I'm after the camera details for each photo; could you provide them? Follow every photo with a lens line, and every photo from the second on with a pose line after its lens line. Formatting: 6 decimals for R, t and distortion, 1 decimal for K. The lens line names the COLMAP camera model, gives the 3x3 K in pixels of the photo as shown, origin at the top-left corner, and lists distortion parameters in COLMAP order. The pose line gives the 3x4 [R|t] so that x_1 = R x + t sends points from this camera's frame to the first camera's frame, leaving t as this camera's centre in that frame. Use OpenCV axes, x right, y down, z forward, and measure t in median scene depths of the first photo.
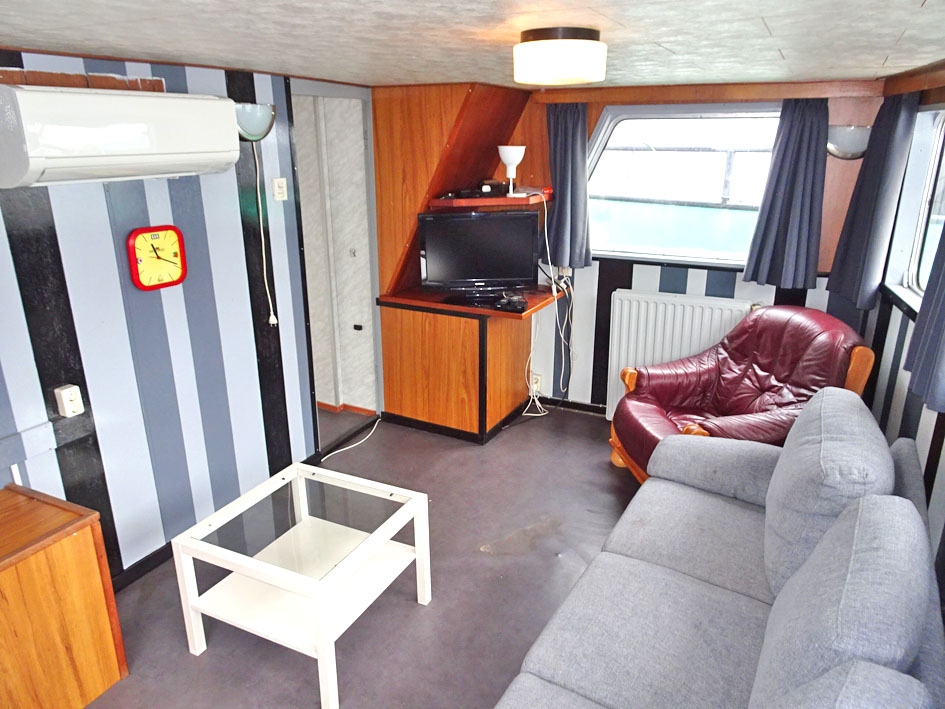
lens RADIAL K [[673.4, 0, 472.5], [0, 673.4, 354.5], [0, 0, 1]] dist [0.009842, 0.001530]
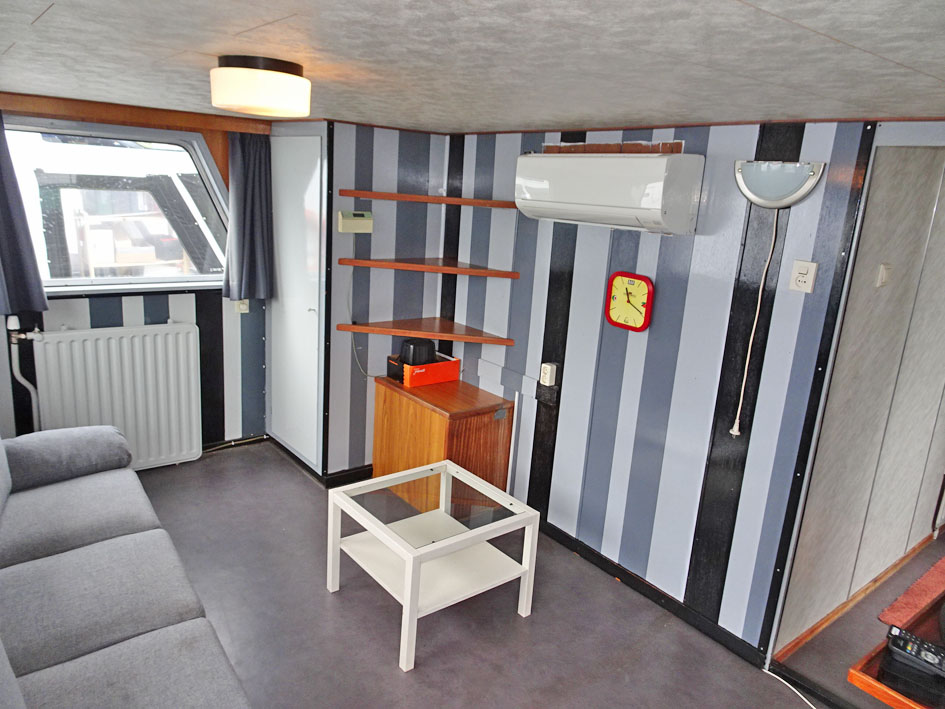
lens RADIAL K [[673.4, 0, 472.5], [0, 673.4, 354.5], [0, 0, 1]] dist [0.009842, 0.001530]
pose [[-0.424244, 0.194436, -0.884428, 0.651357], [-0.346439, 0.867527, 0.356900, -0.386714], [0.836659, 0.457813, -0.300682, 1.204357]]
